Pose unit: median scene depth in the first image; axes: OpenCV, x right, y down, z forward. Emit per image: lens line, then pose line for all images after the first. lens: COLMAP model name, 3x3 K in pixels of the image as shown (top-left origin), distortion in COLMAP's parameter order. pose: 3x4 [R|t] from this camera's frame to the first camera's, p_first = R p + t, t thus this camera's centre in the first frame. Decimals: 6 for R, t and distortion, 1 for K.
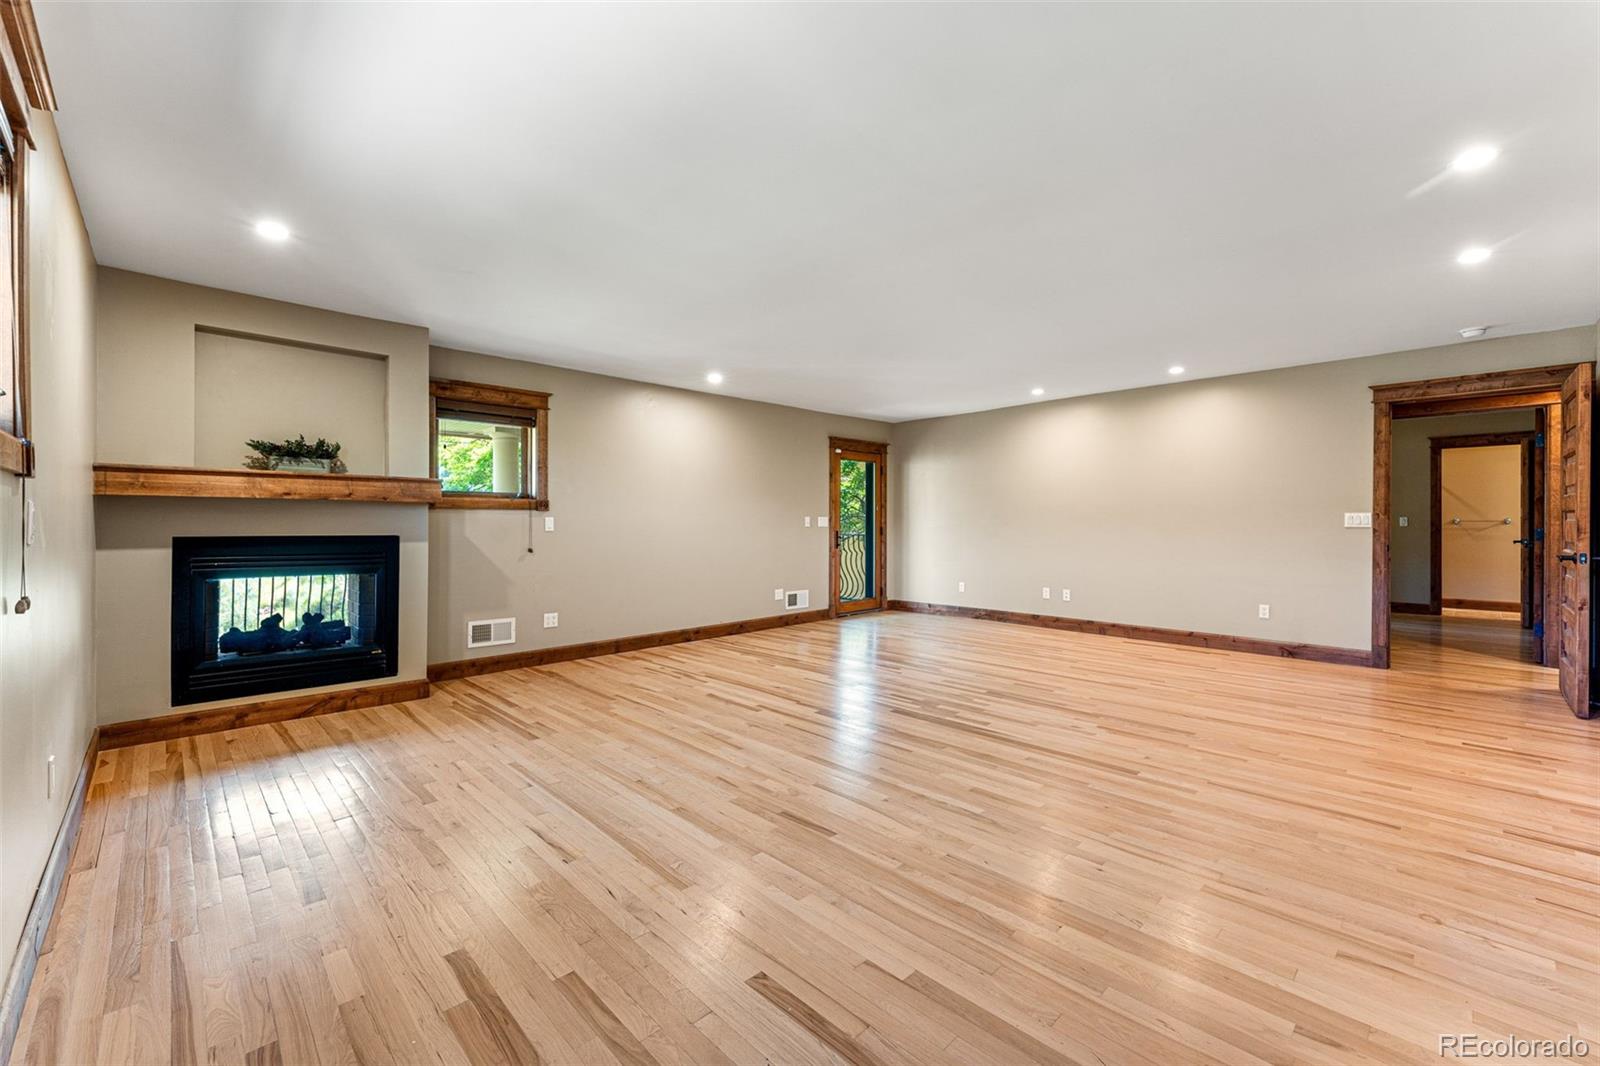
lens RADIAL K [[653.8, 0, 801.6], [0, 653.8, 529.6], [0, 0, 1]] dist [-0.001566, -0.000211]
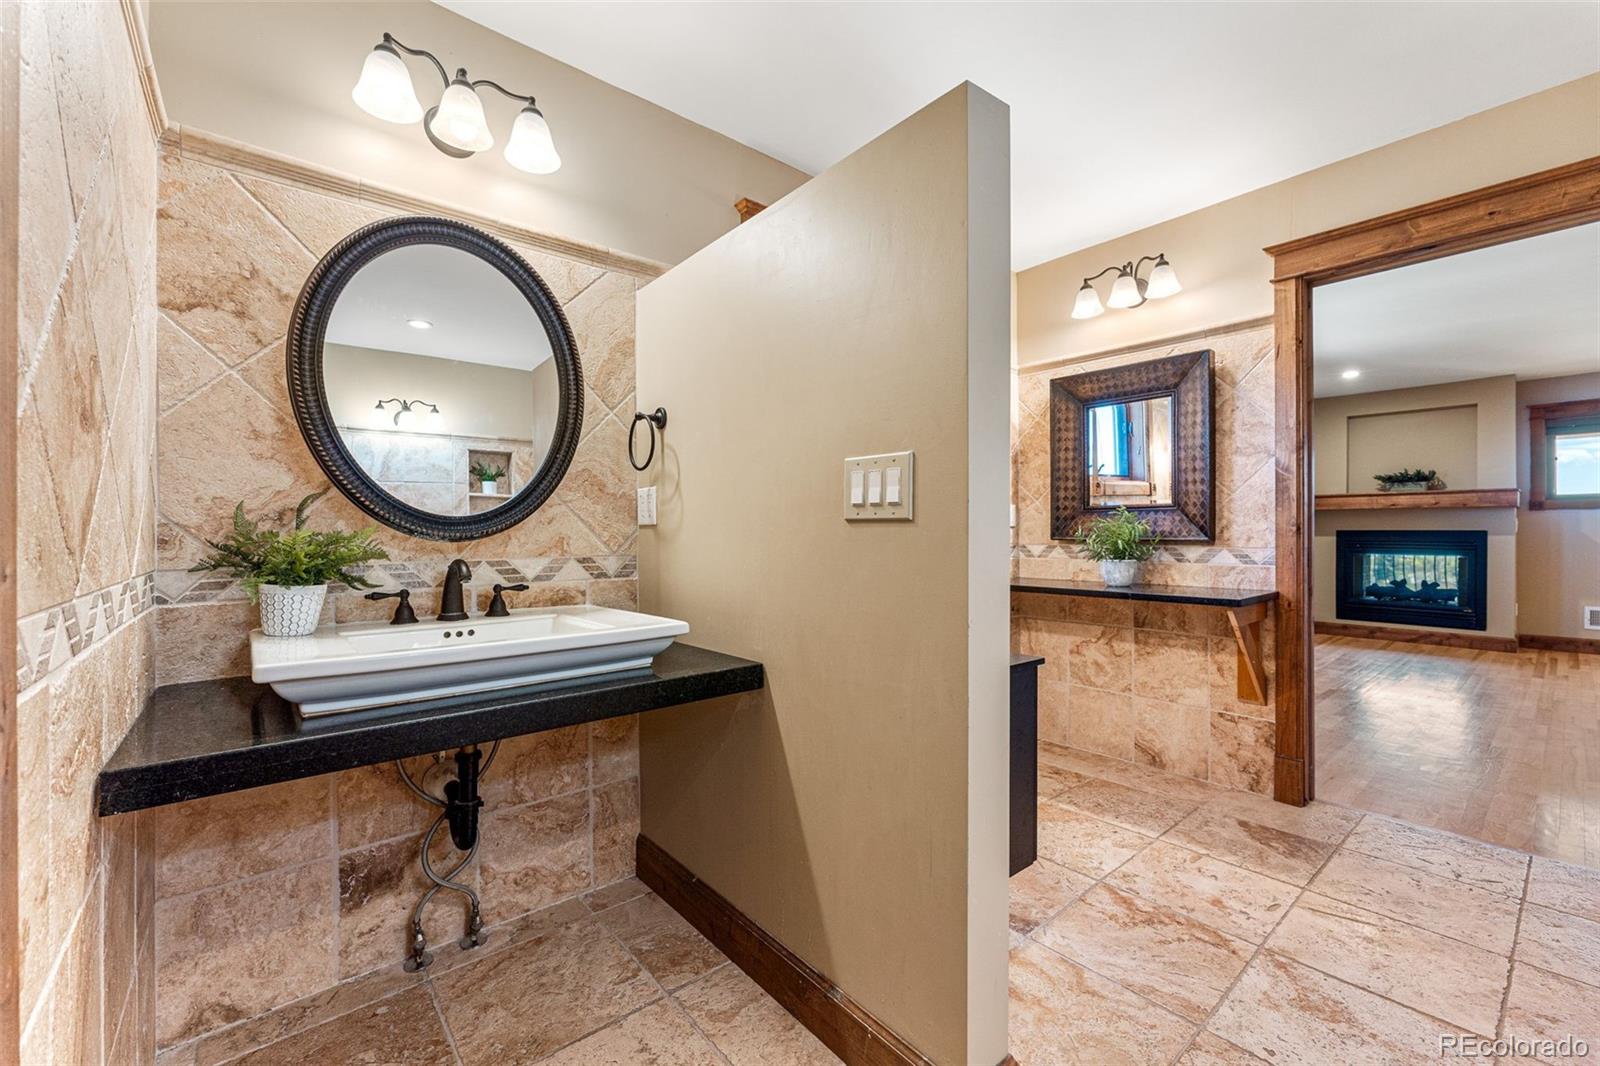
lens RADIAL K [[653.8, 0, 803.2], [0, 653.8, 529.8], [0, 0, 1]] dist [-0.001566, -0.000211]
pose [[-0.081771, -0.000792, -0.996651, 0.941009], [-0.002065, 0.999998, -0.000626, 0.012482], [0.996649, 0.002007, -0.081773, -0.355038]]
